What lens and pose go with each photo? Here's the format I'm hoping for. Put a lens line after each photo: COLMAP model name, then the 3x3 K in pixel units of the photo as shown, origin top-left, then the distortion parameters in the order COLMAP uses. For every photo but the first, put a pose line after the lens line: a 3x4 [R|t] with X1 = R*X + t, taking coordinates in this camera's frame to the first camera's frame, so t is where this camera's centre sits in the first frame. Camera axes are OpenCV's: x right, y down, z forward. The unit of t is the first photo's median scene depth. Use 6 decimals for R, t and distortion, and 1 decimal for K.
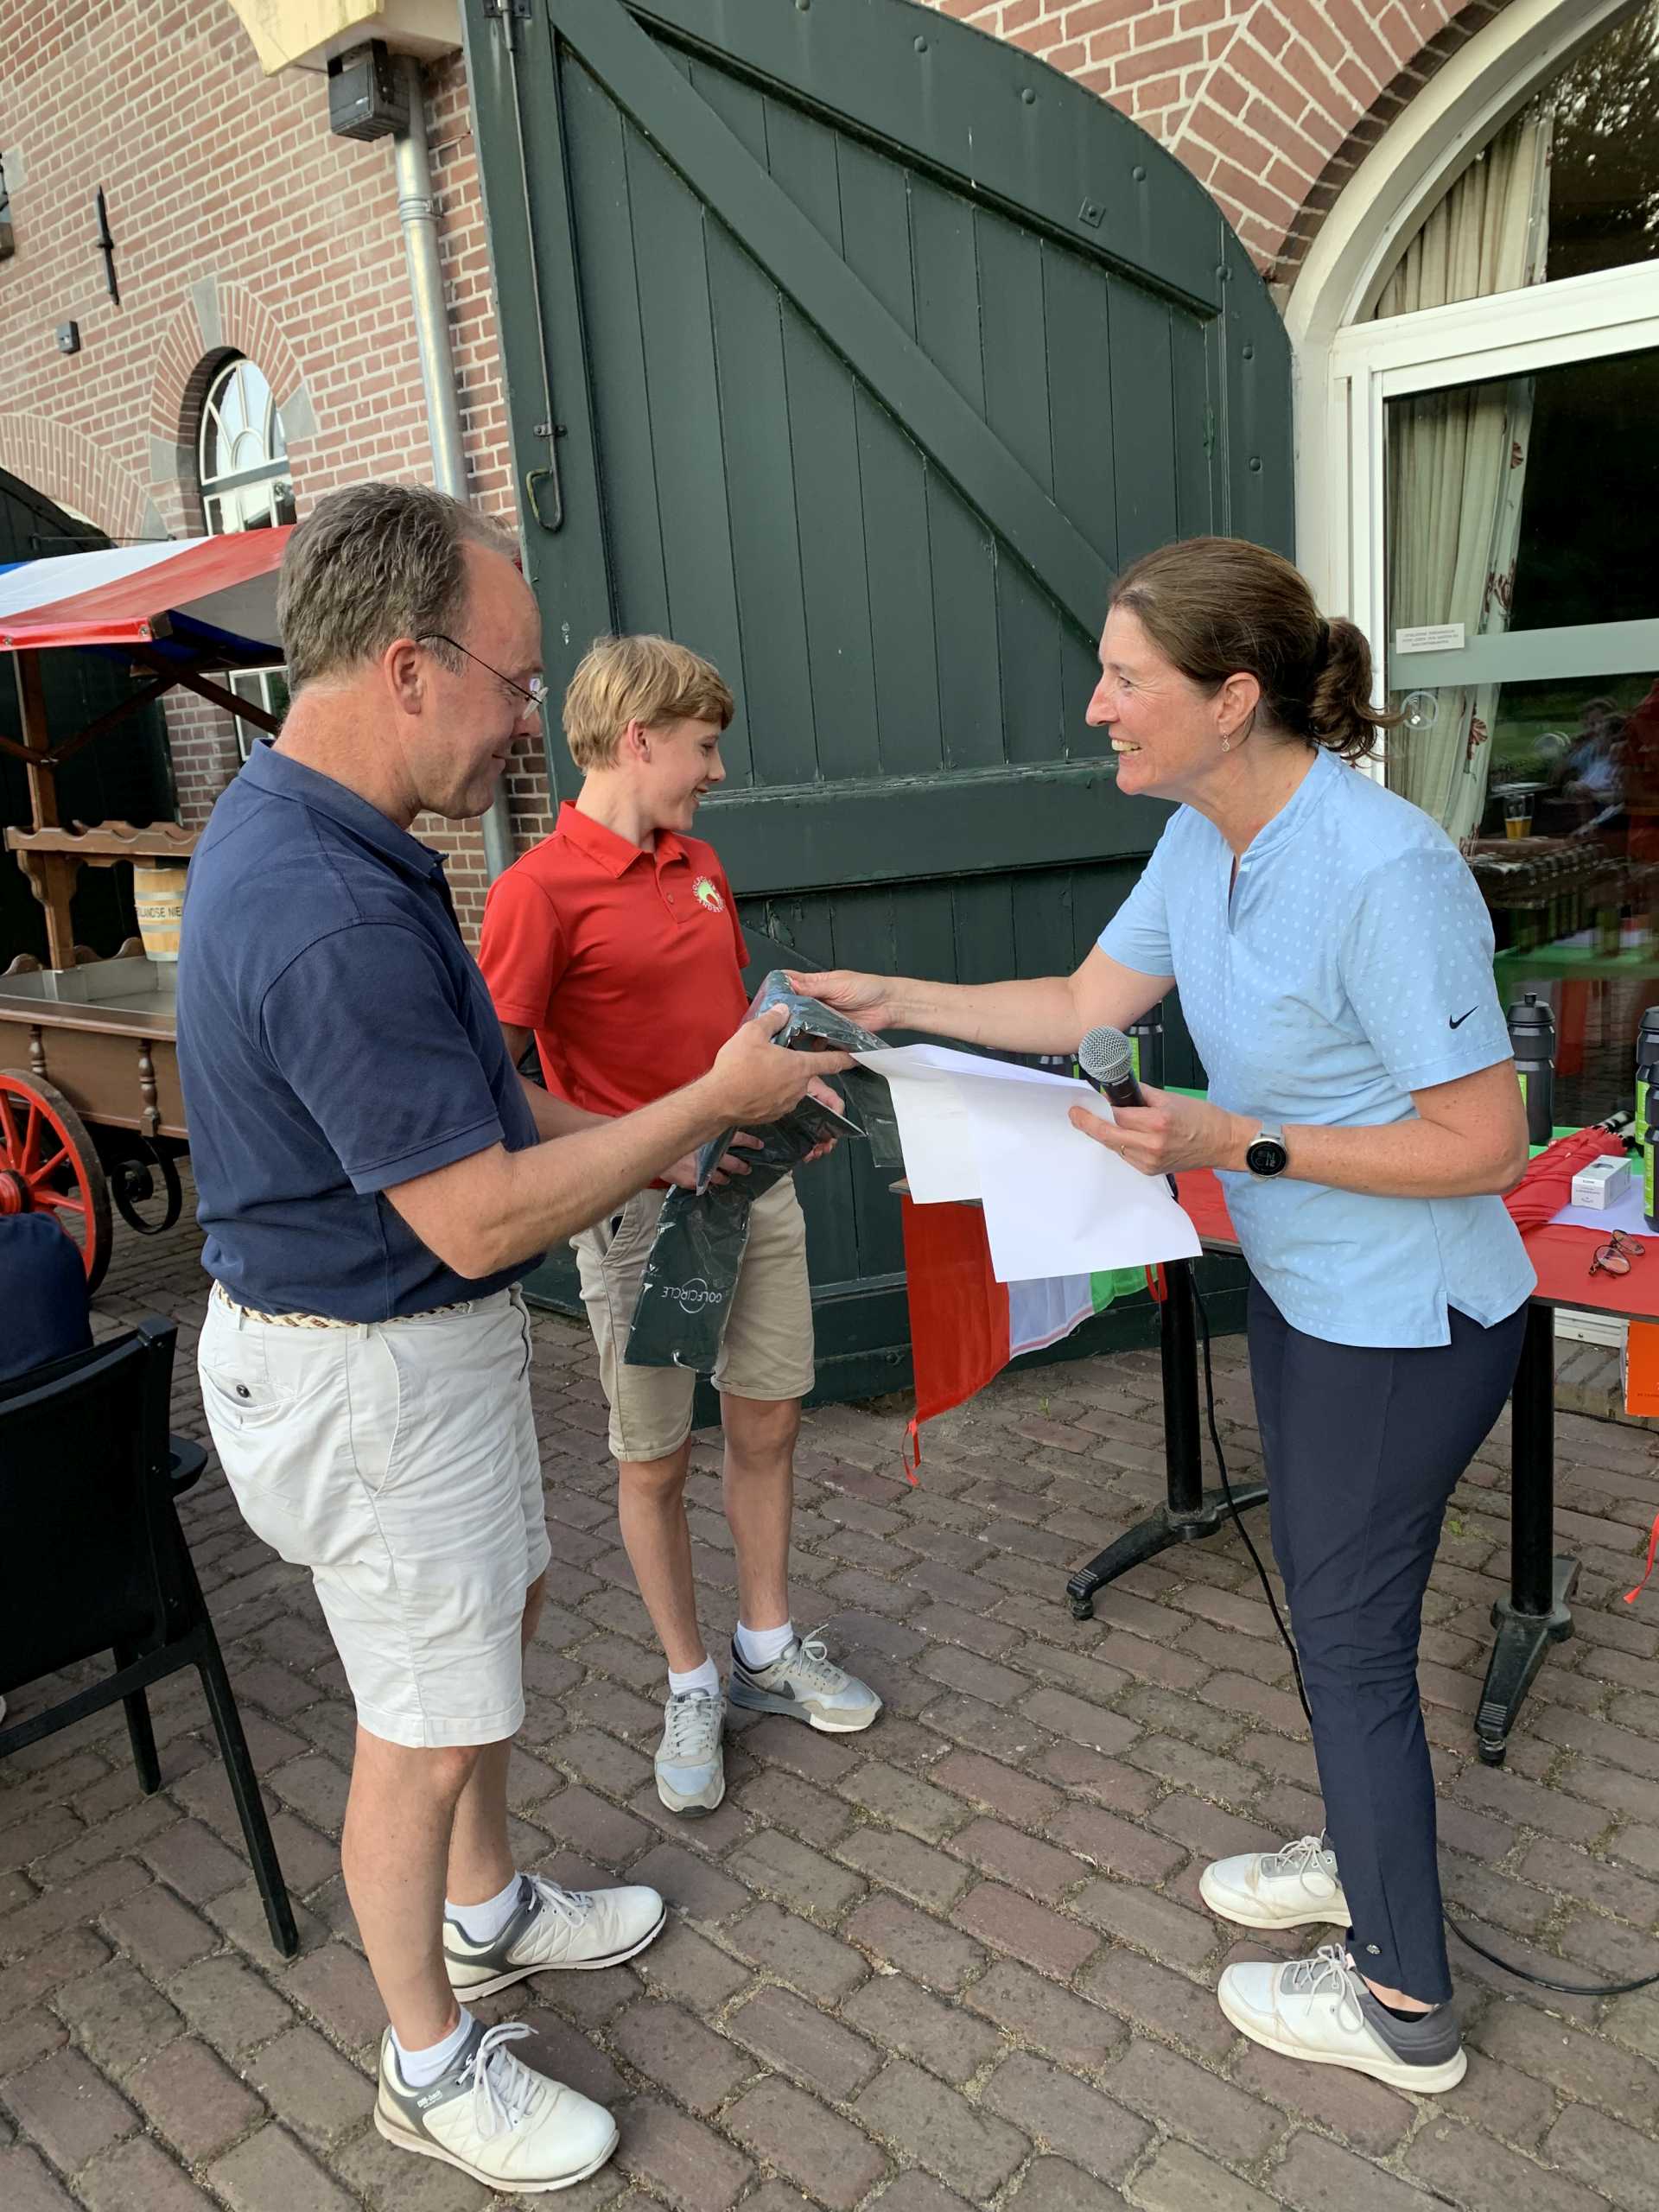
lens RADIAL K [[1674.4, 0, 829.5], [0, 1674.4, 1106.0], [0, 0, 1]] dist [-0.000743, -0.021339]
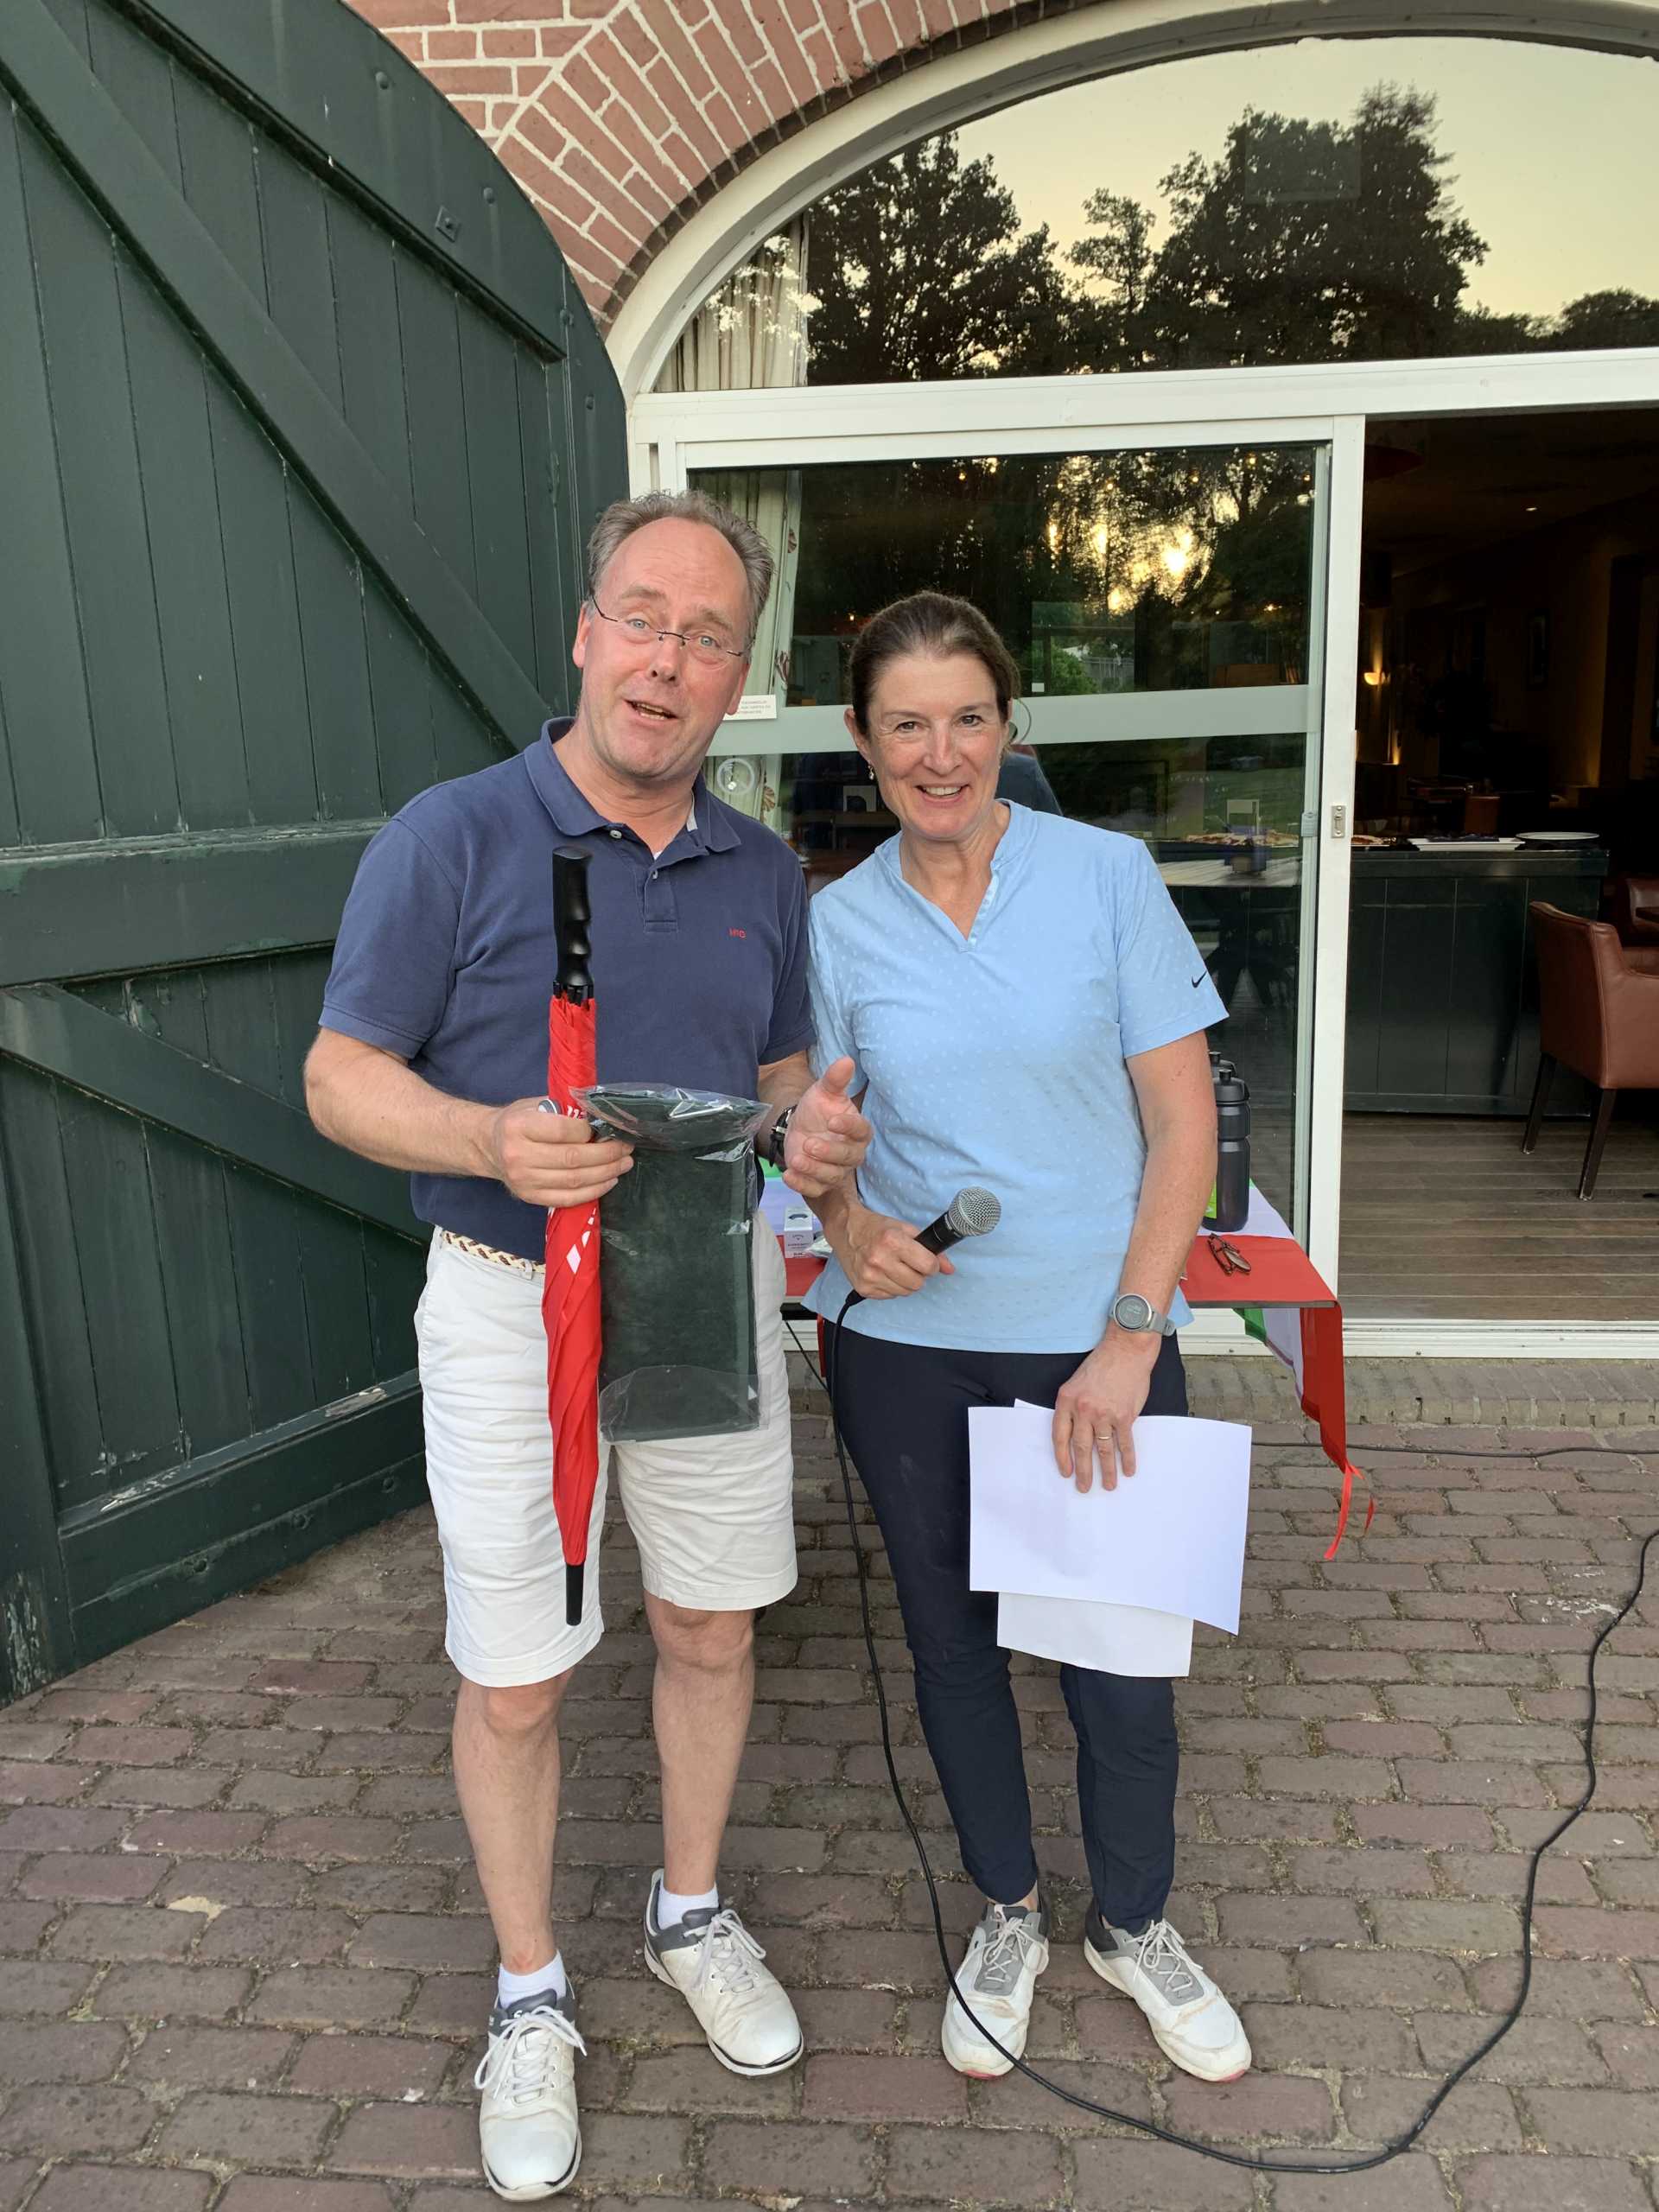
lens RADIAL K [[1693.2, 0, 821.8], [0, 1693.2, 1097.9], [0, 0, 1]] dist [0.000037, -0.010723]
pose [[0.781256, -0.079076, 0.619182, -0.288202], [0.112768, 0.993502, -0.015405, -0.017335], [-0.613940, 0.081859, 0.785097, 0.174293]]
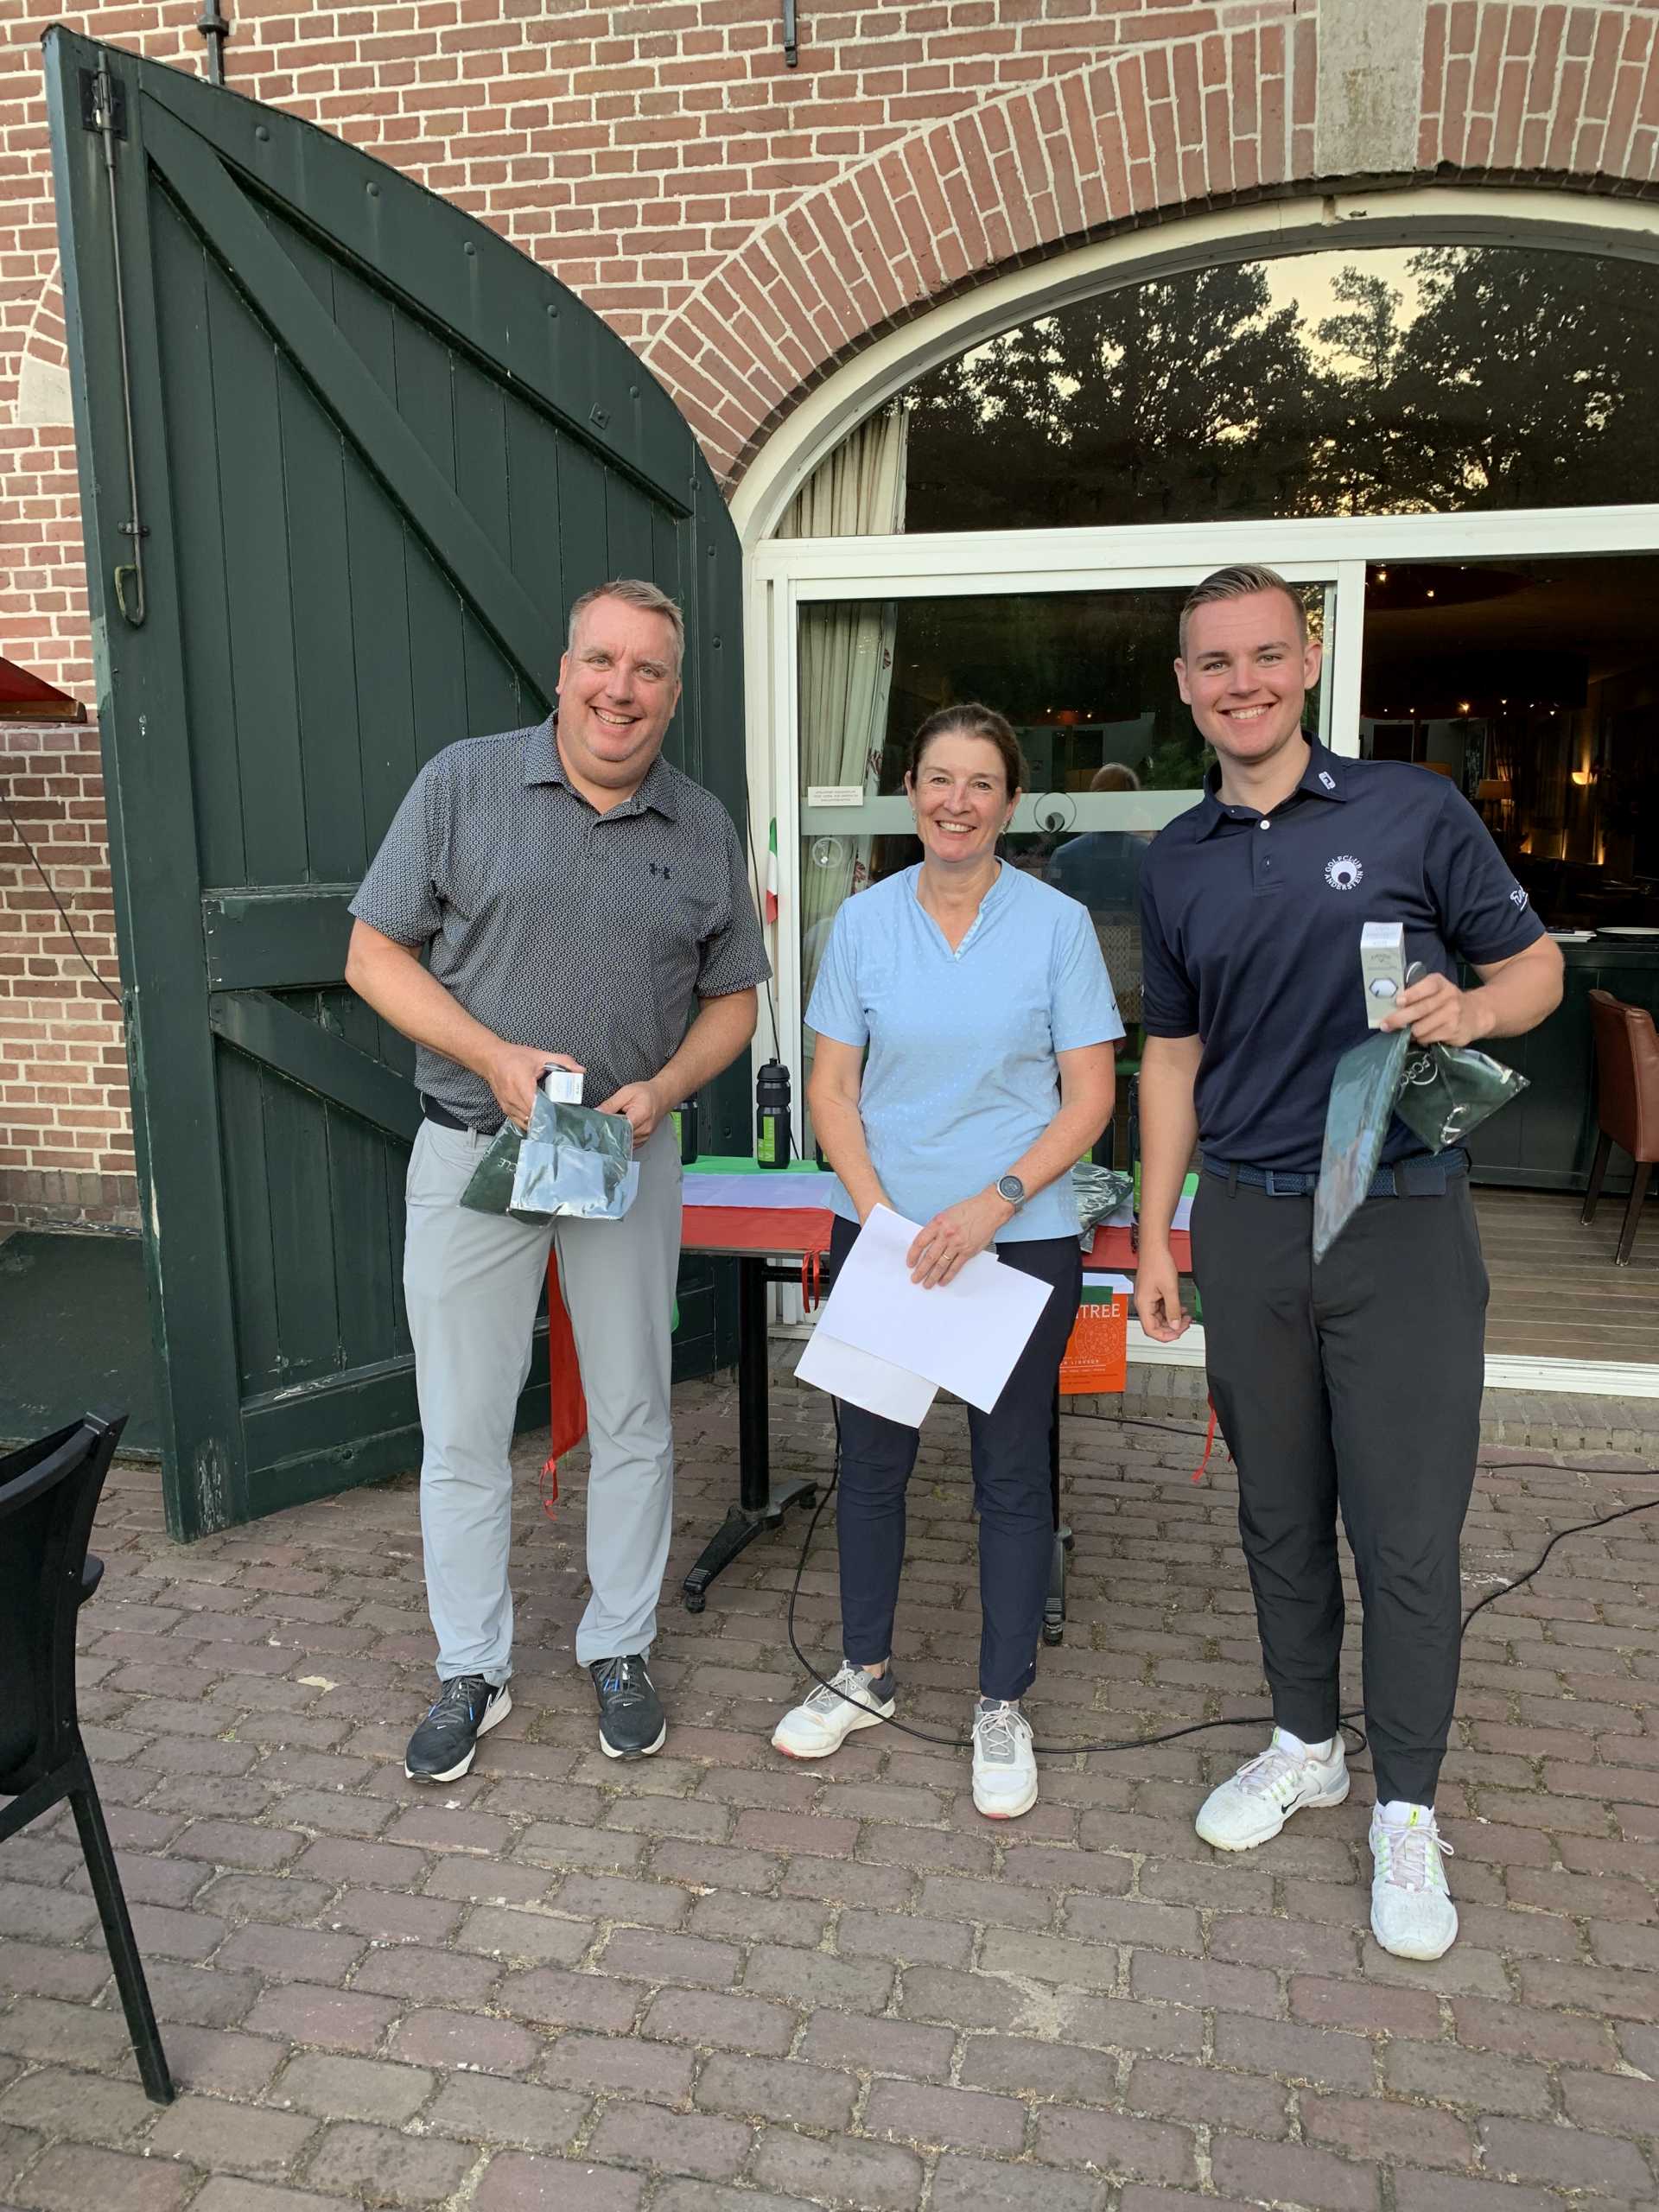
lens RADIAL K [[1706.7, 0, 829.5], [0, 1706.7, 1106.0], [0, 0, 1]] dist [-0.002103, -0.046437]
pose [[0.855324, -0.014313, 0.517896, -0.322698], [0.058964, 0.995813, -0.069861, 0.042183], [-0.514728, 0.090291, 0.852586, -0.061604]]
